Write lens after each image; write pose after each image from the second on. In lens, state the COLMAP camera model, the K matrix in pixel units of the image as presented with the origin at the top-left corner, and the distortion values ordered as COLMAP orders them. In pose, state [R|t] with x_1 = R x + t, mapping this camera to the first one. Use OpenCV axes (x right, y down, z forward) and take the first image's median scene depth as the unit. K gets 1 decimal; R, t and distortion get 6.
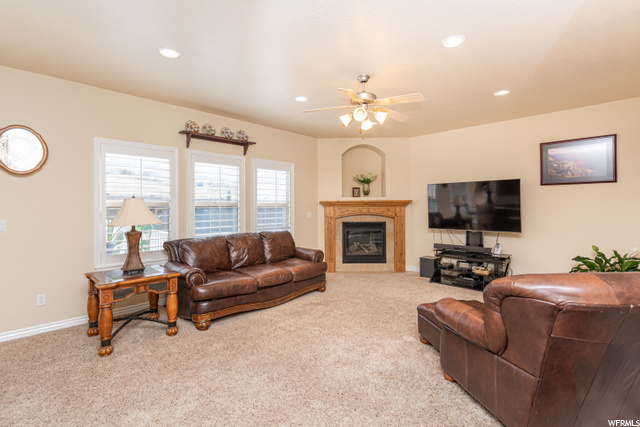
lens RADIAL K [[290.6, 0, 317.8], [0, 290.6, 205.5], [0, 0, 1]] dist [0.003433, -0.001906]
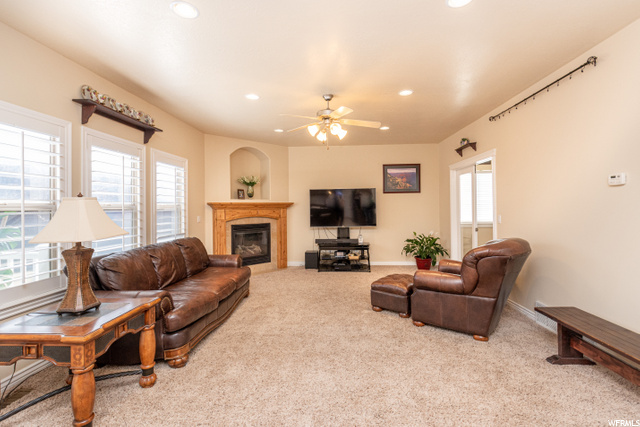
lens RADIAL K [[290.6, 0, 321.9], [0, 290.6, 207.0], [0, 0, 1]] dist [0.003433, -0.001906]
pose [[0.750462, -0.004407, 0.660899, -0.368089], [0.005916, 0.999982, -0.000051, -0.001129], [-0.660887, 0.003948, 0.750475, 0.091276]]
